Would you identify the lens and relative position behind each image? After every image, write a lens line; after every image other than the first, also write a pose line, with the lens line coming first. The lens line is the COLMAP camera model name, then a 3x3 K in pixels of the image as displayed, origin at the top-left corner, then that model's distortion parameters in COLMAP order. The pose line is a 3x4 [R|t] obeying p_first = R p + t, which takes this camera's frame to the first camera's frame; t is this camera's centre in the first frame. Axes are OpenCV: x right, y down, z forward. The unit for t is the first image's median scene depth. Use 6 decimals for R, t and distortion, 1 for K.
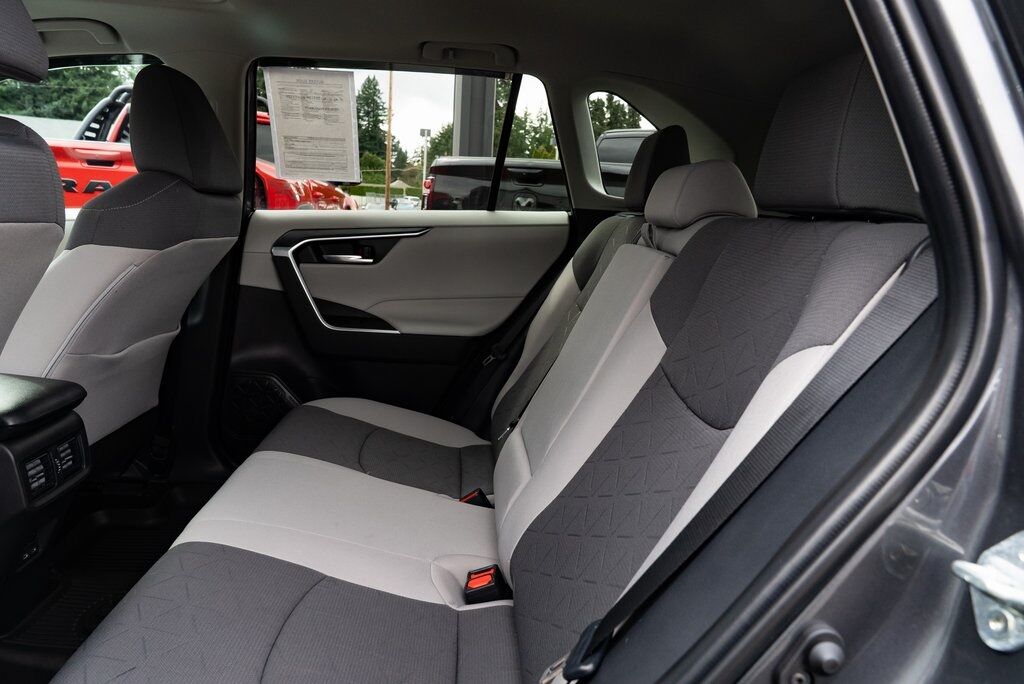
lens RADIAL K [[695.8, 0, 512.0], [0, 695.8, 342.0], [0, 0, 1]] dist [-0.039884, 0.027905]
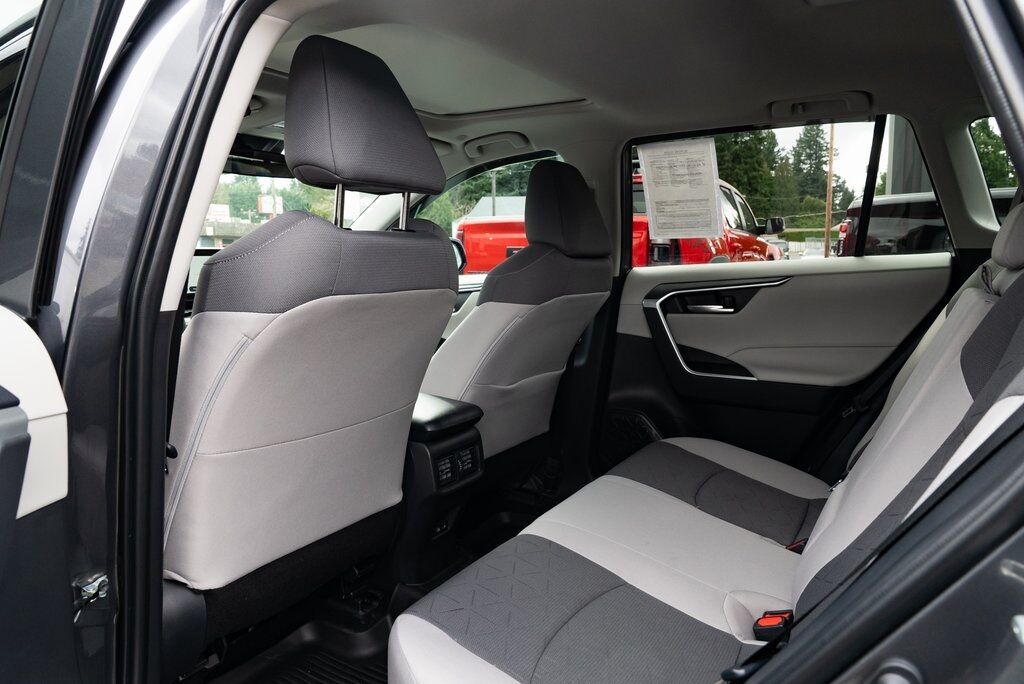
lens RADIAL K [[695.8, 0, 512.0], [0, 695.8, 342.0], [0, 0, 1]] dist [-0.039884, 0.027905]
pose [[0.819488, 0.008398, -0.573034, 0.129821], [-0.048671, 0.997300, -0.054988, 0.005166], [0.571025, 0.072953, 0.817685, -0.047656]]
